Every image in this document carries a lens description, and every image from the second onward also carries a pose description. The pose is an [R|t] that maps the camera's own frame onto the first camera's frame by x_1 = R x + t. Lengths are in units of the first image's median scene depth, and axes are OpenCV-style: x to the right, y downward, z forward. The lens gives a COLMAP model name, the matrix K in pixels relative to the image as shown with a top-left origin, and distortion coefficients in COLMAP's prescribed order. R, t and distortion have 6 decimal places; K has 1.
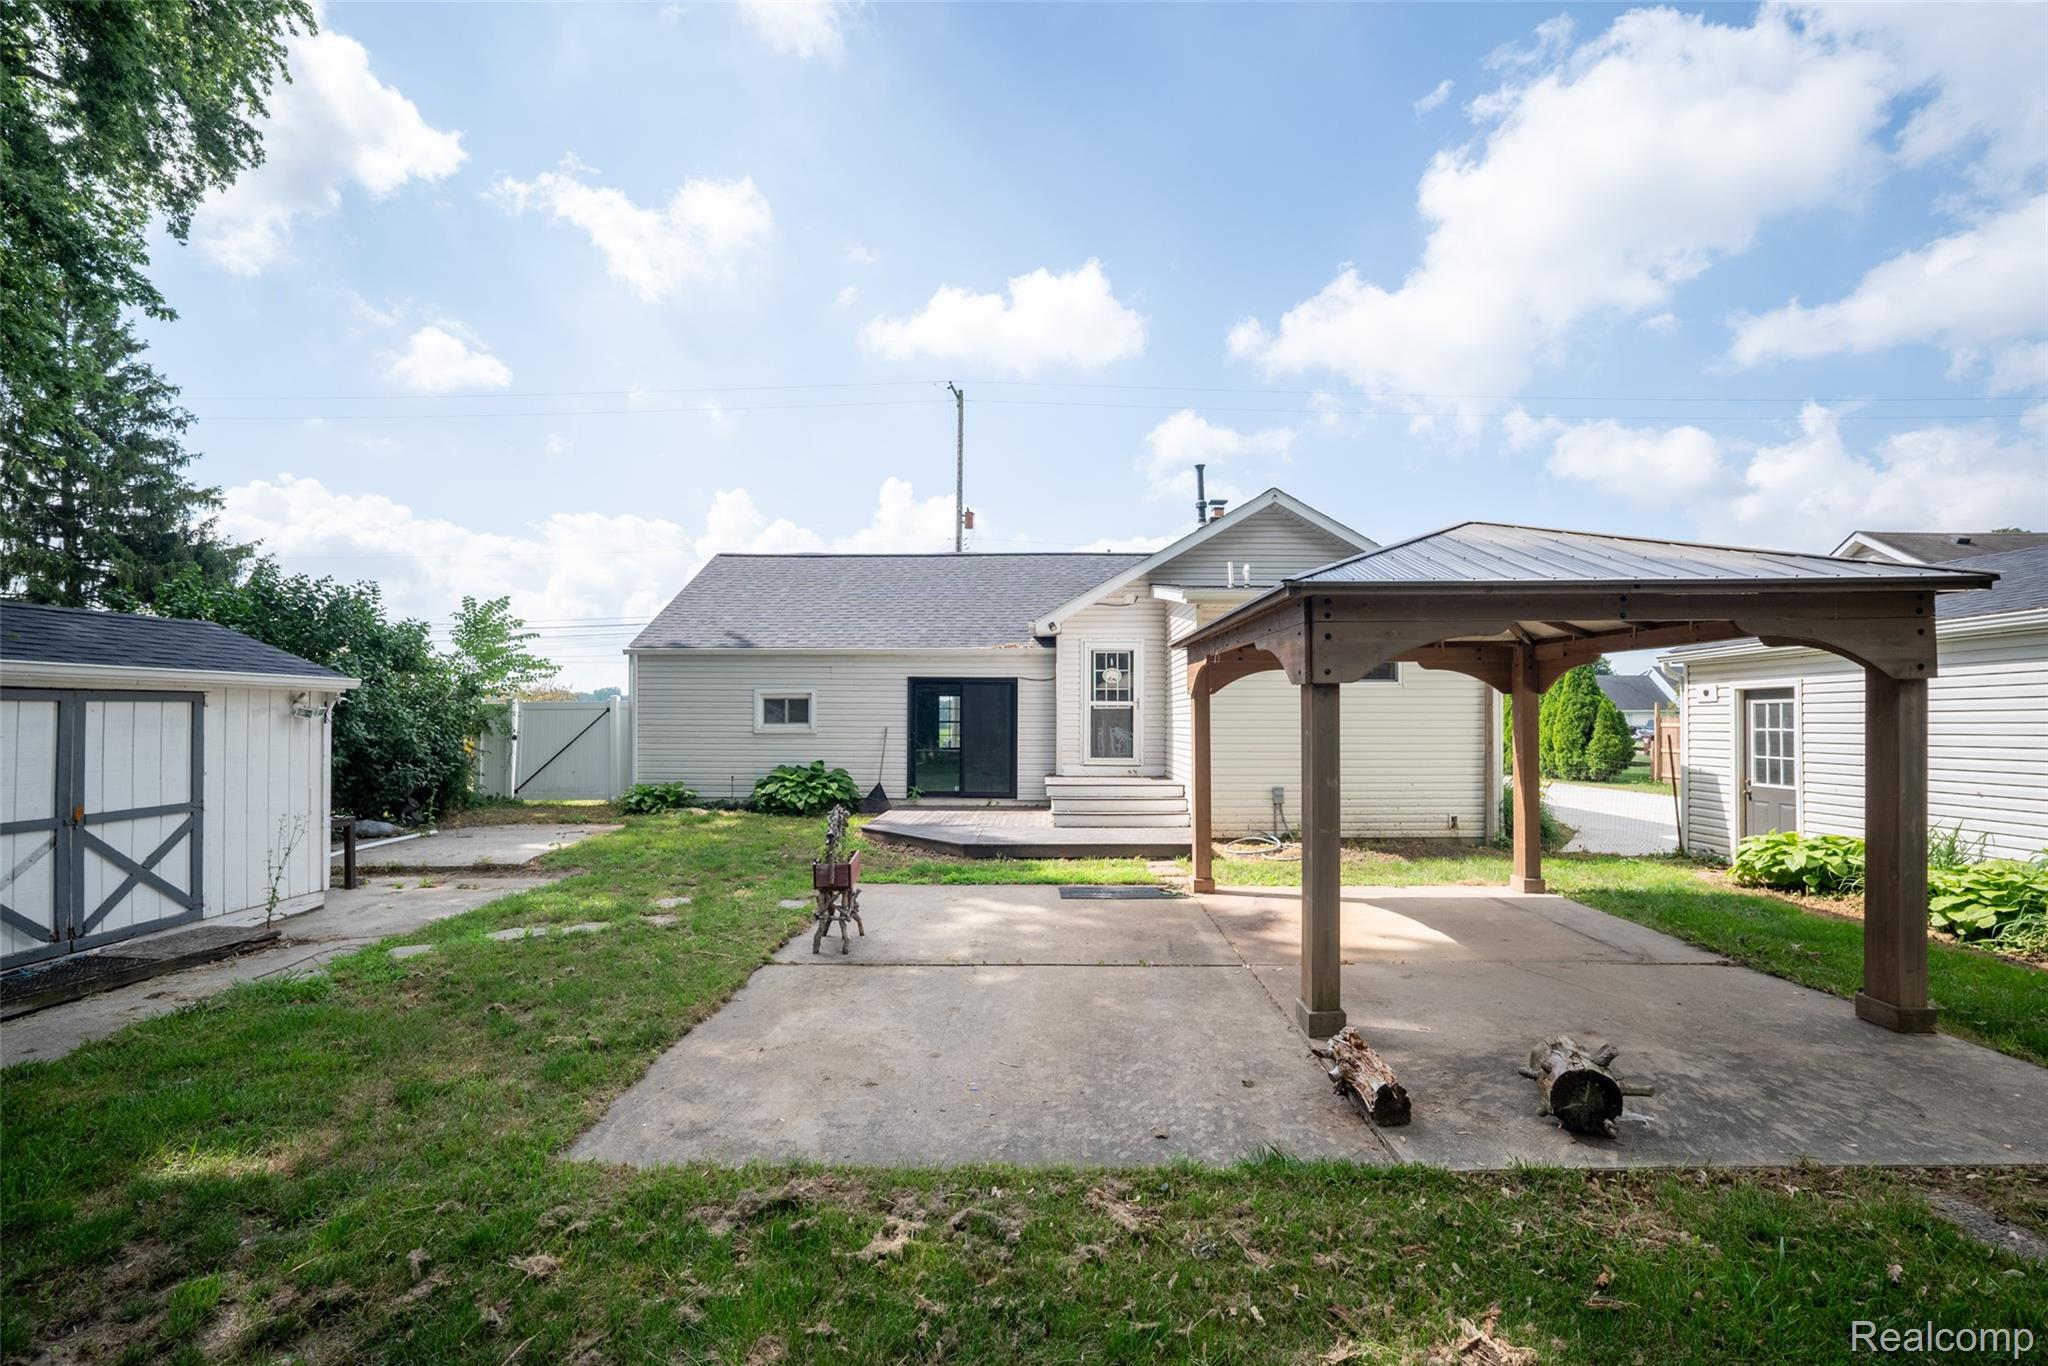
lens RADIAL K [[881.3, 0, 1041.3], [0, 881.3, 720.7], [0, 0, 1]] dist [-0.020703, 0.005959]
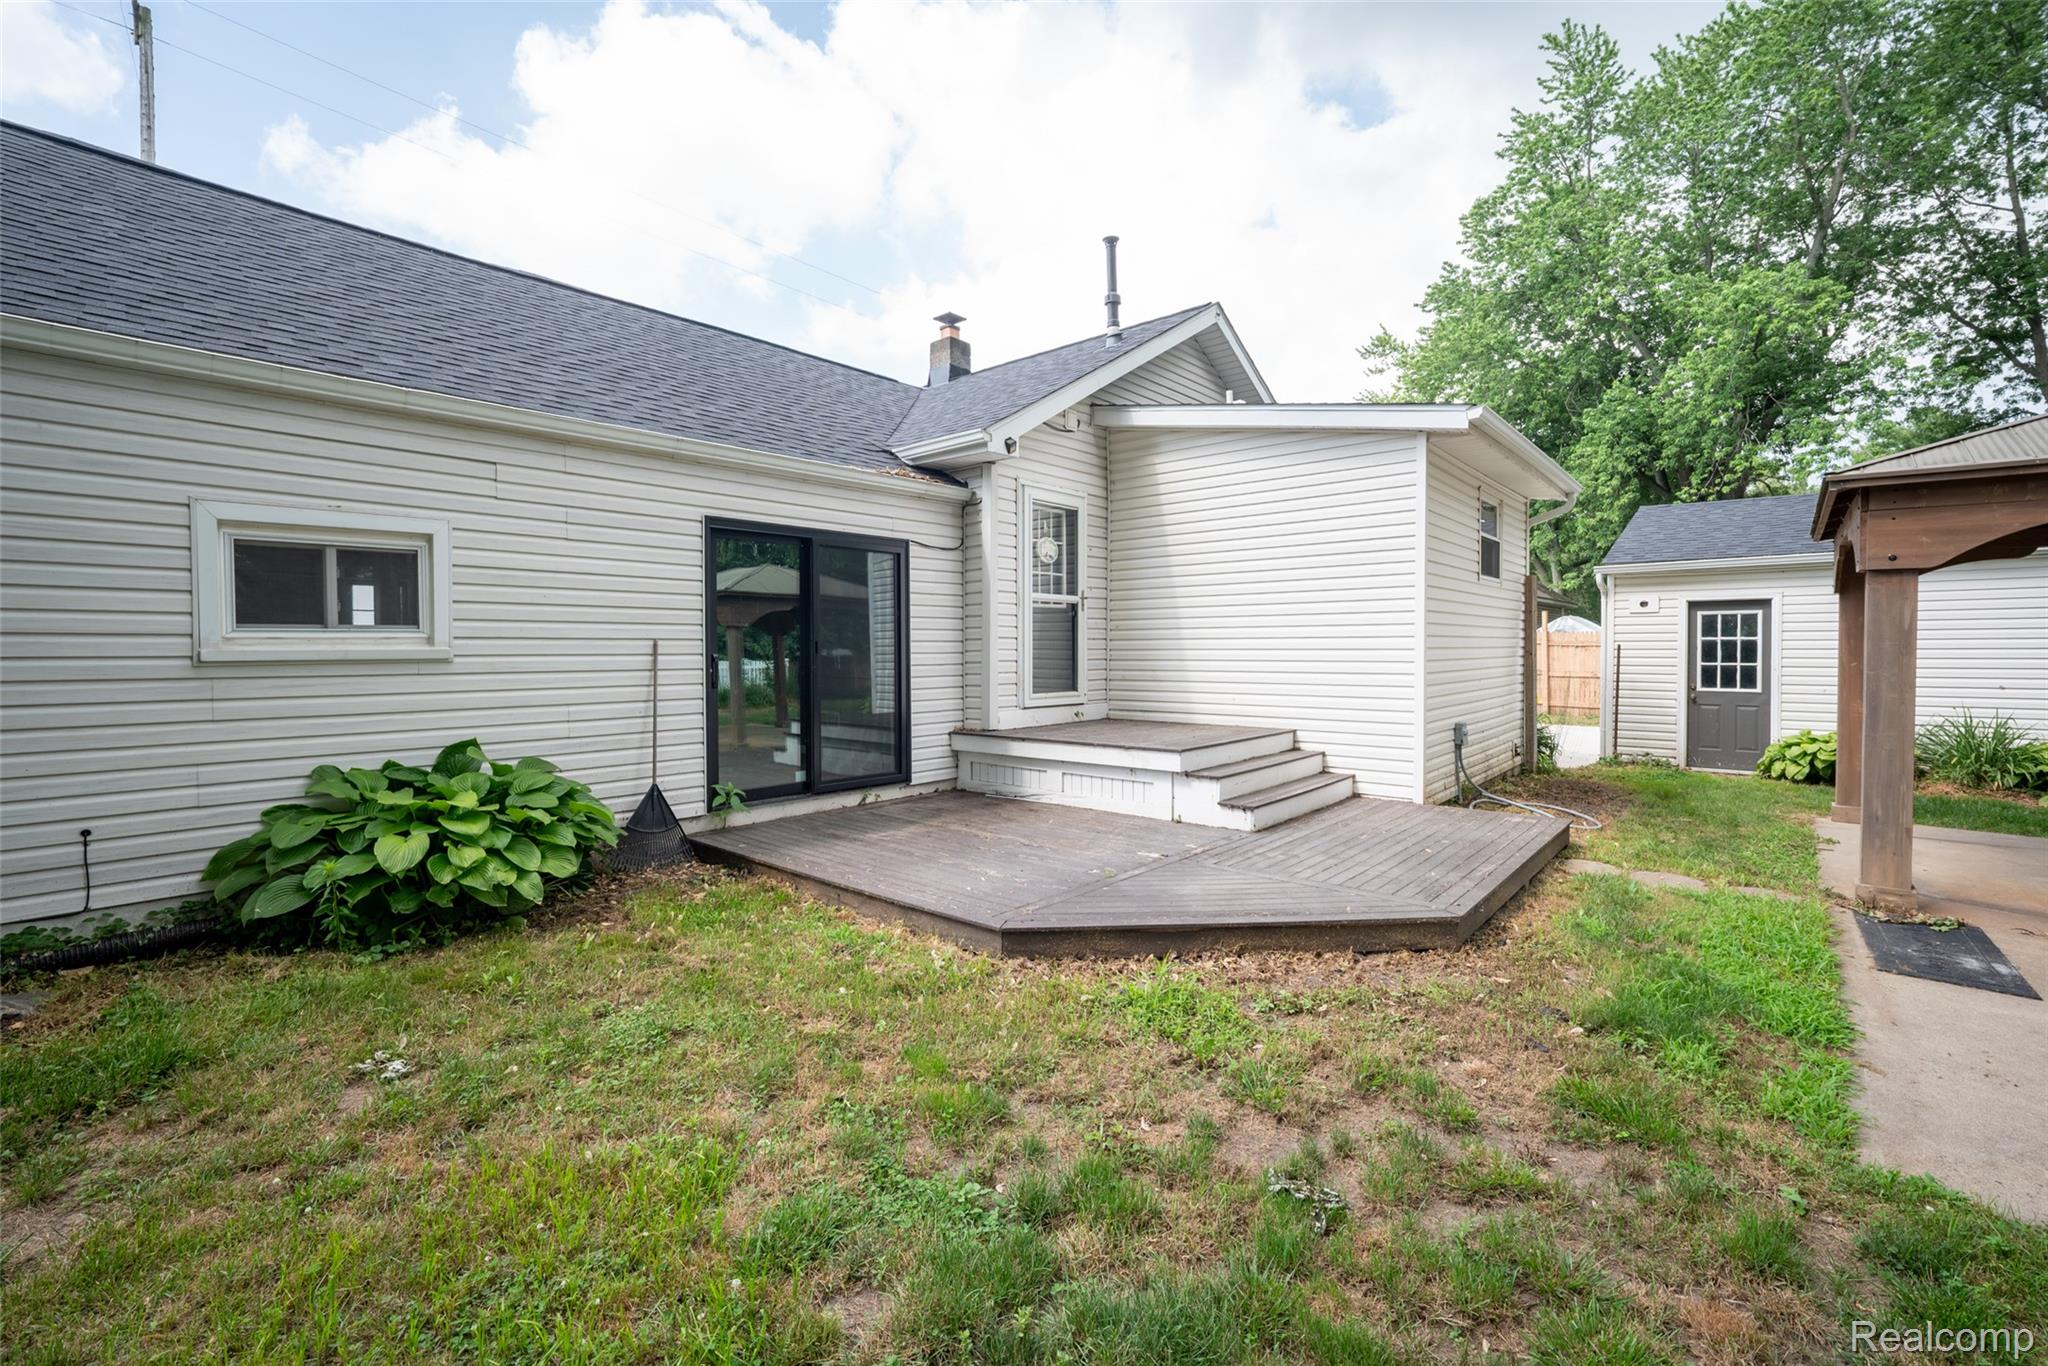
lens RADIAL K [[881.3, 0, 1018.7], [0, 881.3, 671.2], [0, 0, 1]] dist [-0.020703, 0.005959]
pose [[0.651070, -0.026136, 0.758567, -0.375349], [0.002821, 0.999483, 0.032015, 0.009377], [-0.759012, -0.018704, 0.650808, 0.641349]]
